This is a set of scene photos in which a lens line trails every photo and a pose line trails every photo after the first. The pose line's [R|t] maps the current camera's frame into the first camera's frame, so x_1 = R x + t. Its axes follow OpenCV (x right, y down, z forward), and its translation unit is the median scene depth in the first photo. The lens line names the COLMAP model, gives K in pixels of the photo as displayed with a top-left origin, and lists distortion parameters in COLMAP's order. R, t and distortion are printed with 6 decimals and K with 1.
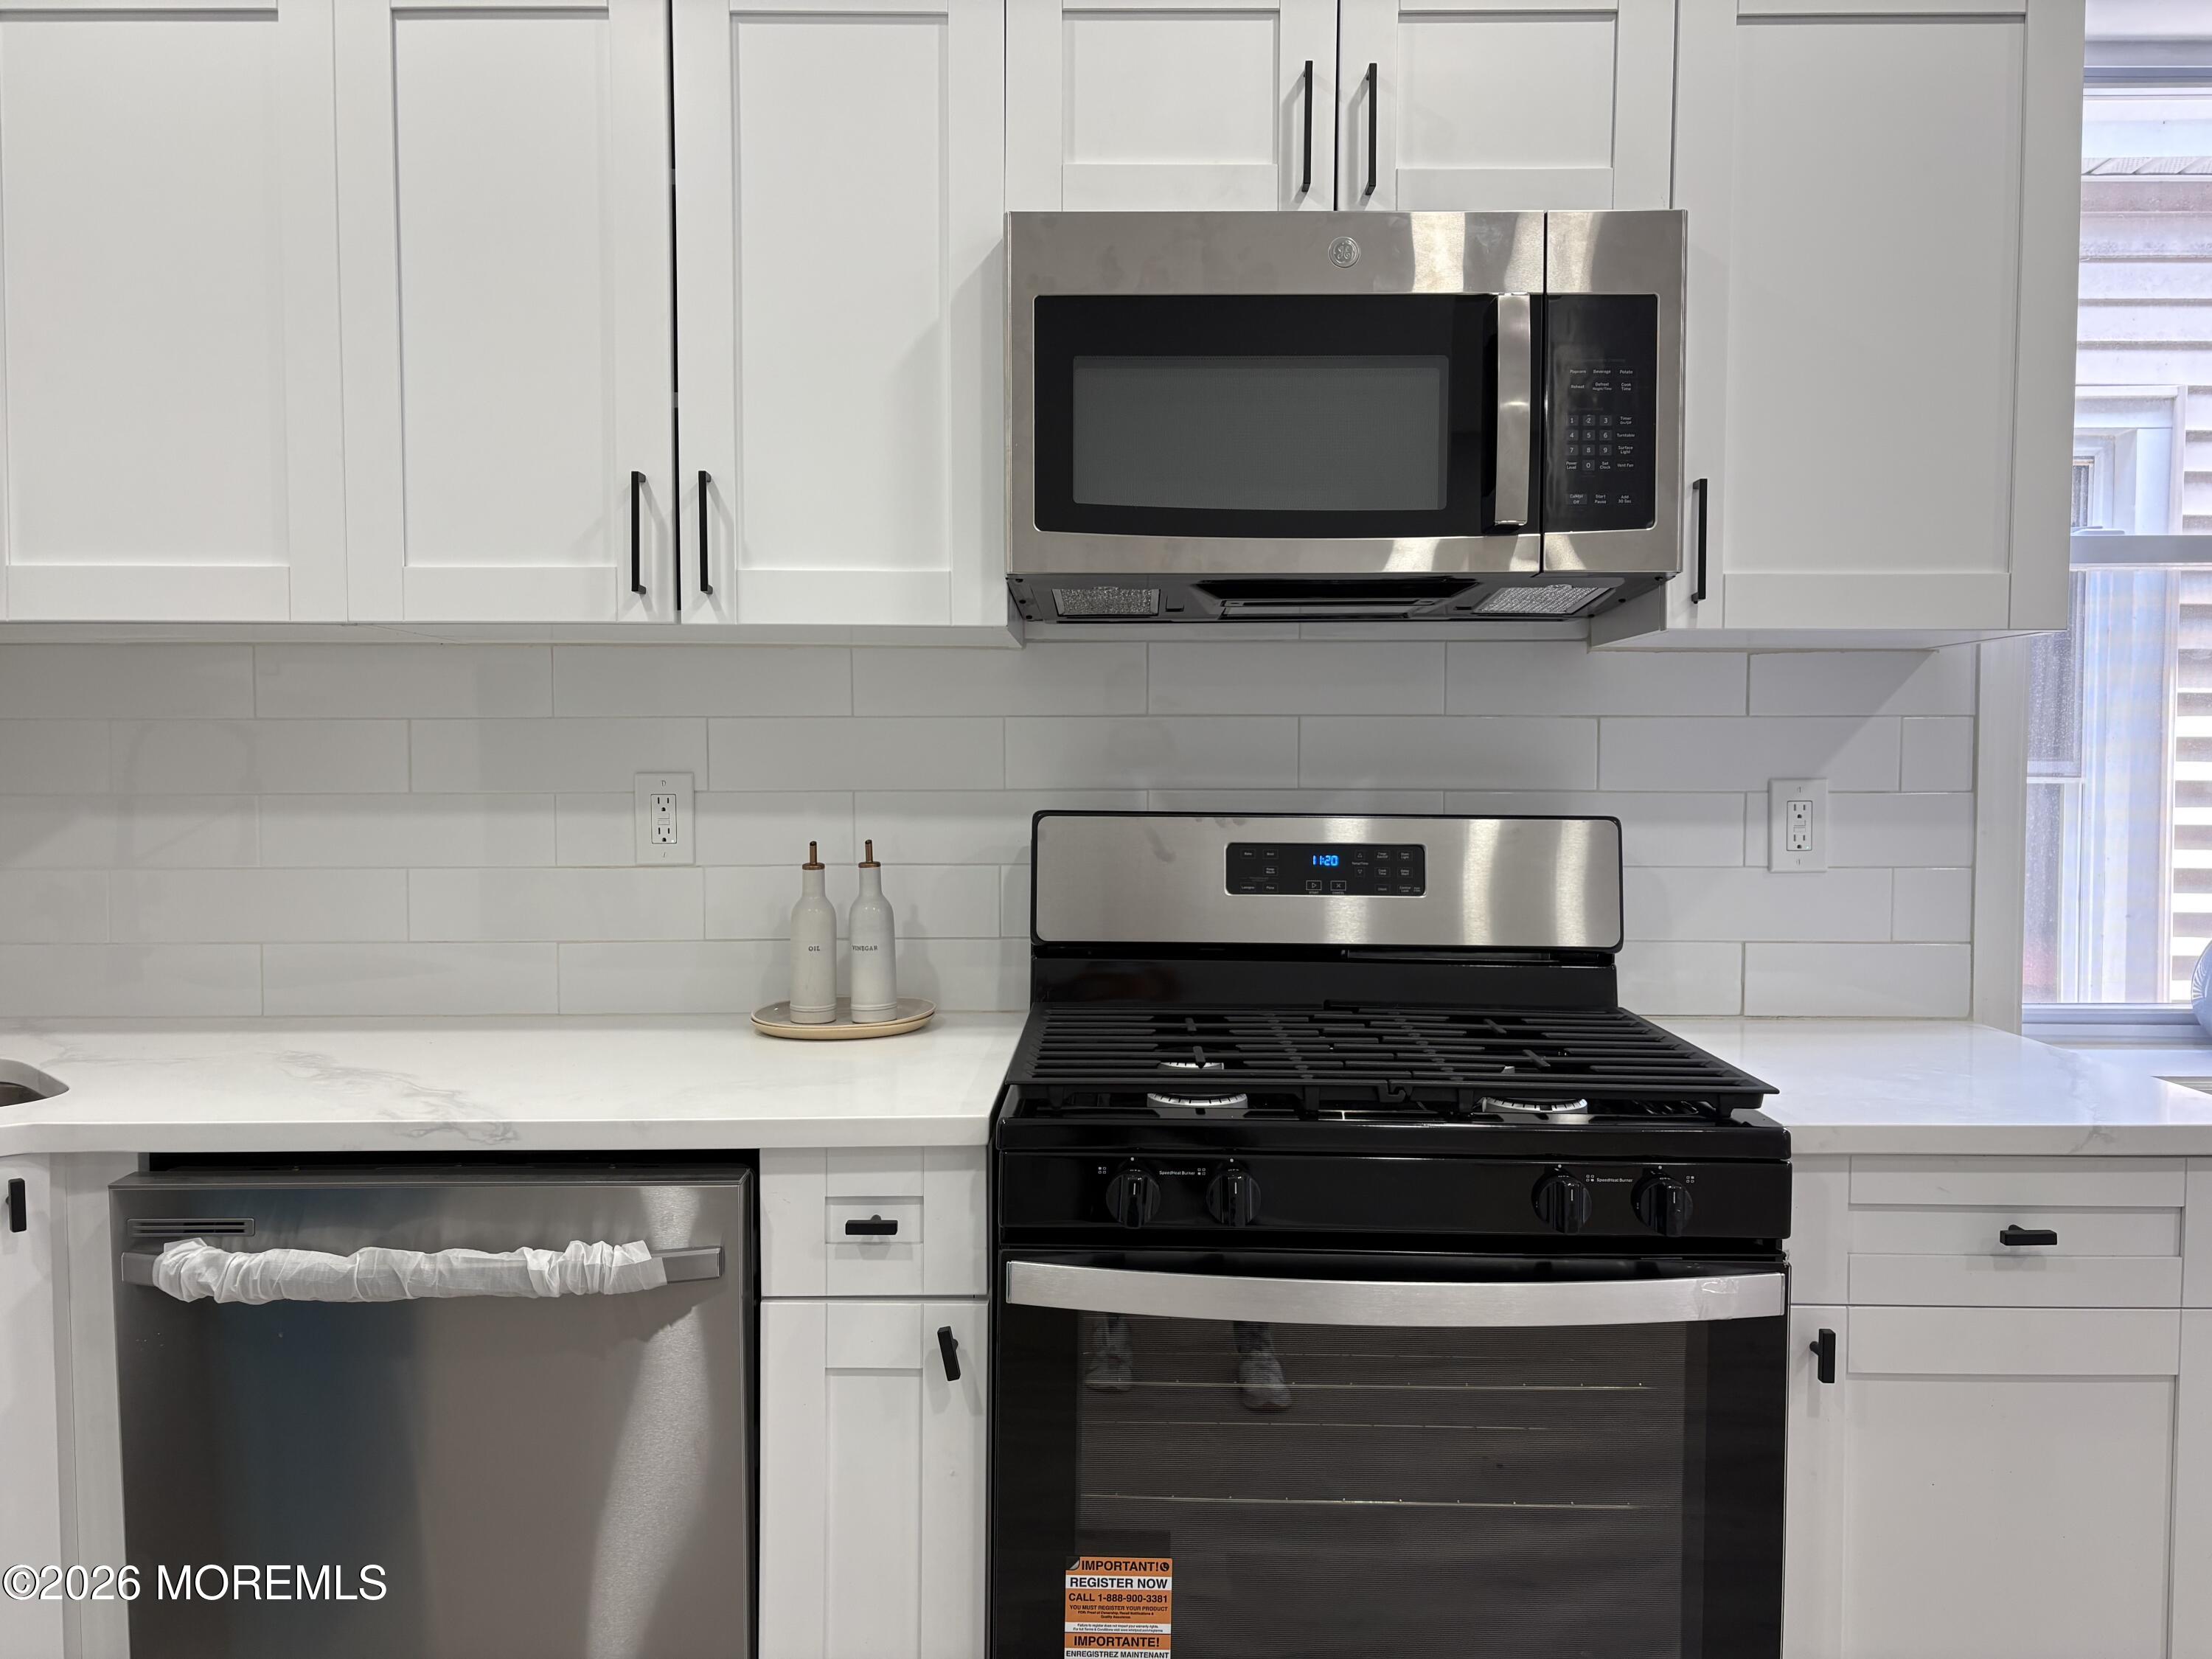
lens RADIAL K [[1661.3, 0, 1105.2], [0, 1661.3, 824.8], [0, 0, 1]] dist [-0.007976, -0.001503]
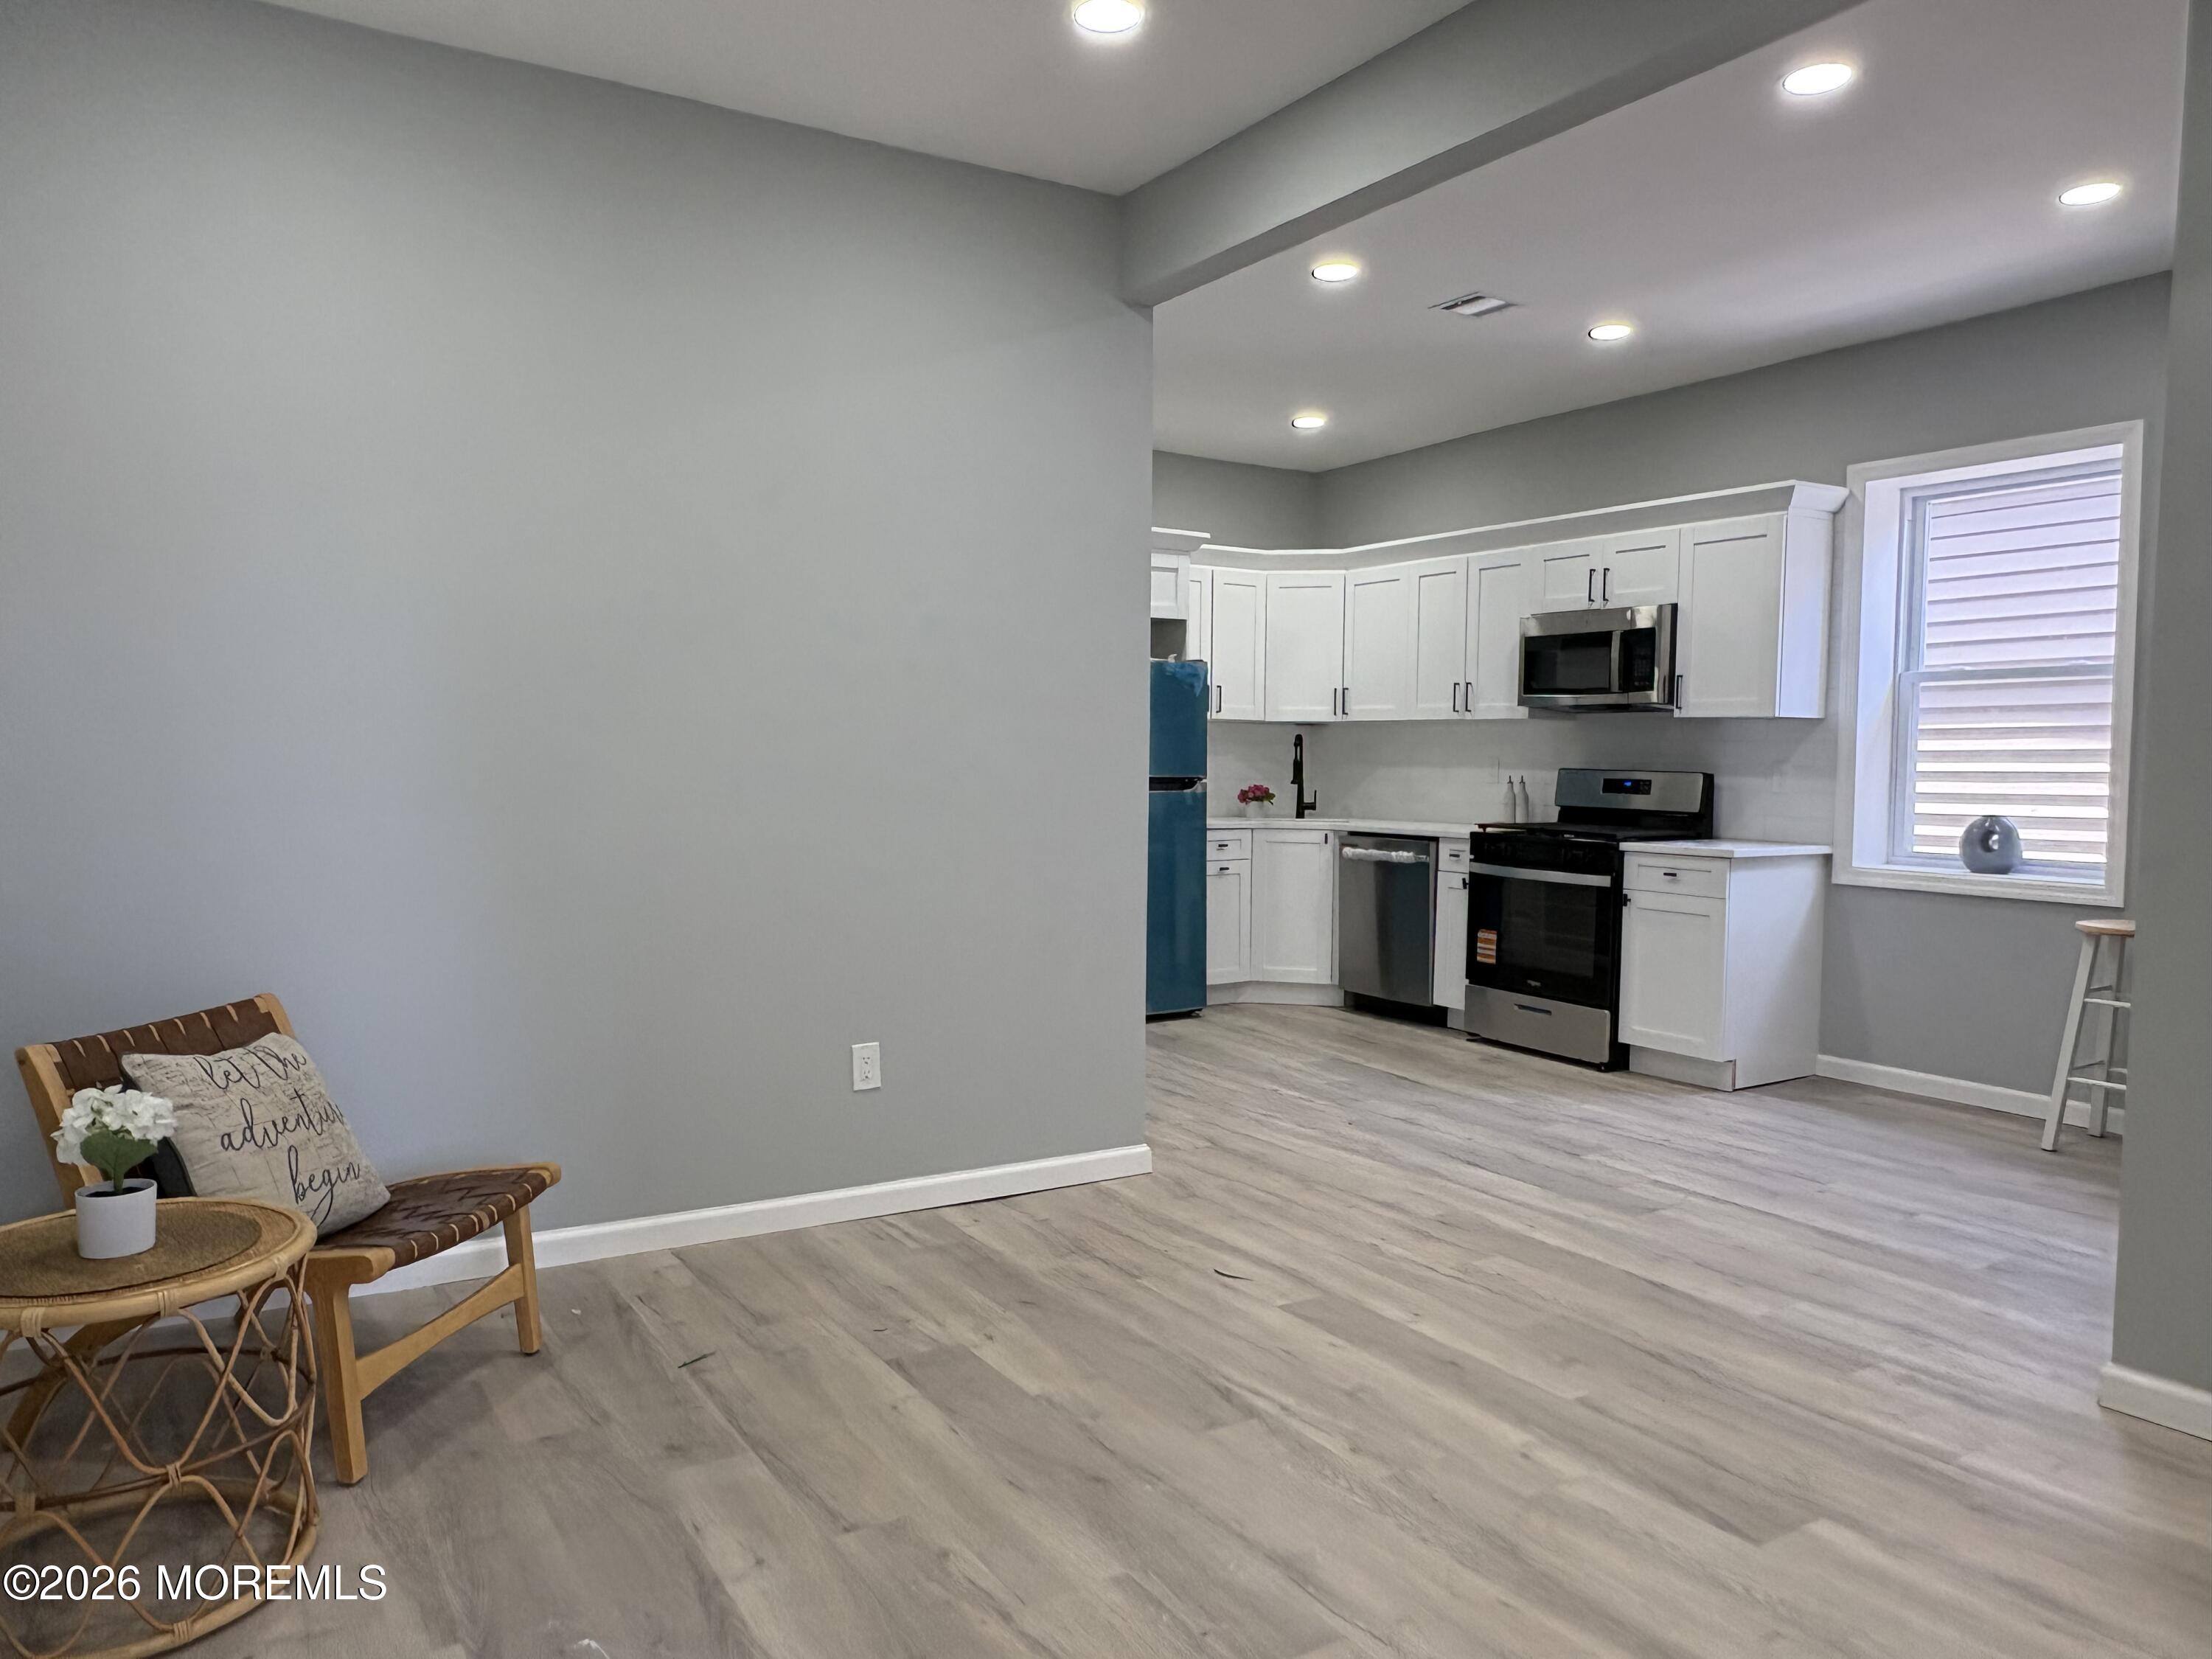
lens RADIAL K [[1518.0, 0, 1106.1], [0, 1518.0, 832.8], [0, 0, 1]] dist [0.006463, 0.000464]
pose [[0.553592, 0.049973, -0.831287, 2.571757], [-0.048165, 0.998448, 0.027947, 0.102342], [0.831394, 0.024567, 0.555140, -1.945070]]
